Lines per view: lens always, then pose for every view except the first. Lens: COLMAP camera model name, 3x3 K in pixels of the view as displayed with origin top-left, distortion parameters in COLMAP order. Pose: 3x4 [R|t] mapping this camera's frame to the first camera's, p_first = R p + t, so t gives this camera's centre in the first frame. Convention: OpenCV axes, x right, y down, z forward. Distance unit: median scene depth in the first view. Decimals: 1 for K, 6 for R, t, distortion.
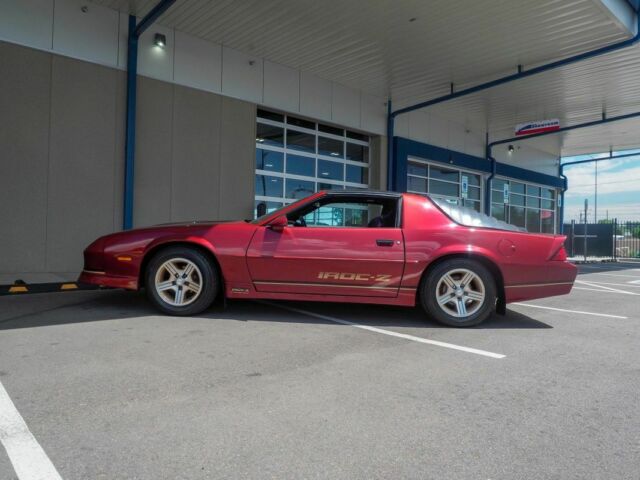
lens RADIAL K [[464.6, 0, 320.0], [0, 464.6, 240.0], [0, 0, 1]] dist [-0.007103, -0.001203]
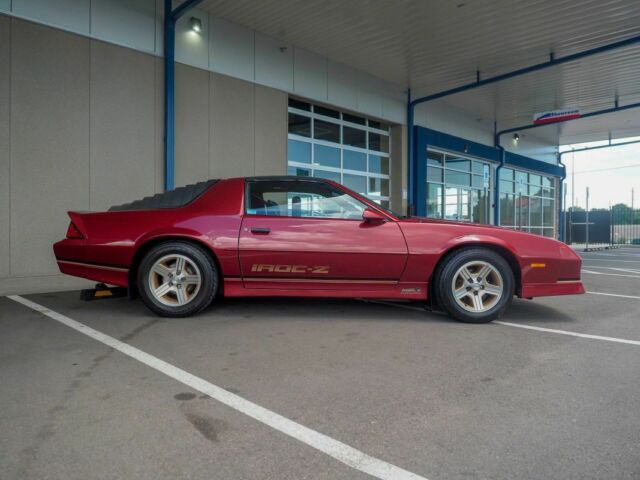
lens RADIAL K [[475.7, 0, 321.6], [0, 475.7, 233.8], [0, 0, 1]] dist [-0.005439, -0.000891]
pose [[0.997890, -0.020140, 0.061731, -0.106095], [0.019972, 0.999795, 0.003342, -0.002715], [-0.061785, -0.002102, 0.998087, 0.013195]]
